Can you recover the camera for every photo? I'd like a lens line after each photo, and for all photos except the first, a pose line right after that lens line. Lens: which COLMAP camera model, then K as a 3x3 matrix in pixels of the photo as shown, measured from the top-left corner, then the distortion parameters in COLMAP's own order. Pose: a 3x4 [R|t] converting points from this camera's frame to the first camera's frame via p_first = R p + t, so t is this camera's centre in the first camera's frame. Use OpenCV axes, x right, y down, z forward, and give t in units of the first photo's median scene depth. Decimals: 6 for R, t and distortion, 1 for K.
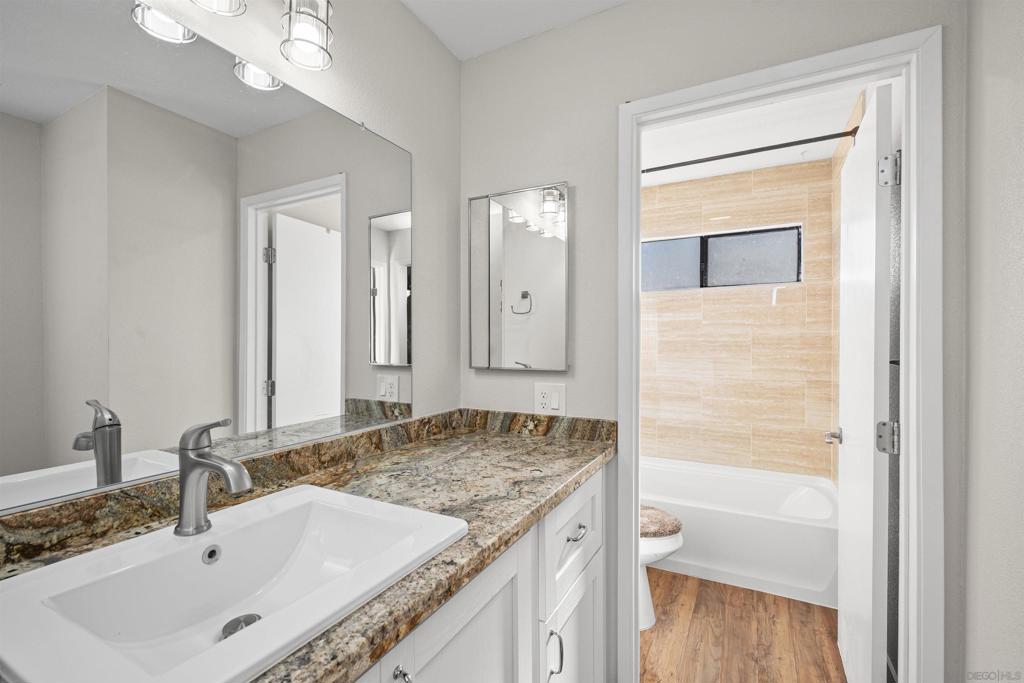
lens RADIAL K [[446.2, 0, 508.6], [0, 446.2, 346.9], [0, 0, 1]] dist [-0.002619, -0.000489]
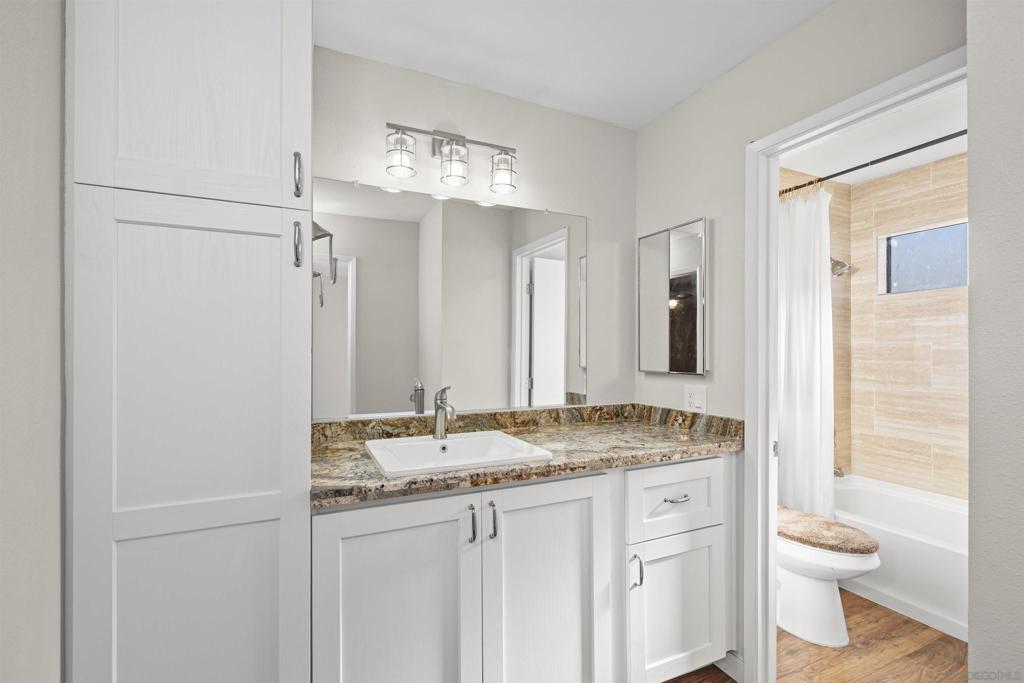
lens RADIAL K [[446.2, 0, 508.6], [0, 446.2, 346.9], [0, 0, 1]] dist [-0.002619, -0.000489]
pose [[0.797452, -0.001665, -0.603381, 0.261693], [-0.008999, 0.999852, -0.014653, -0.000101], [0.603316, 0.017115, 0.797319, -0.160940]]
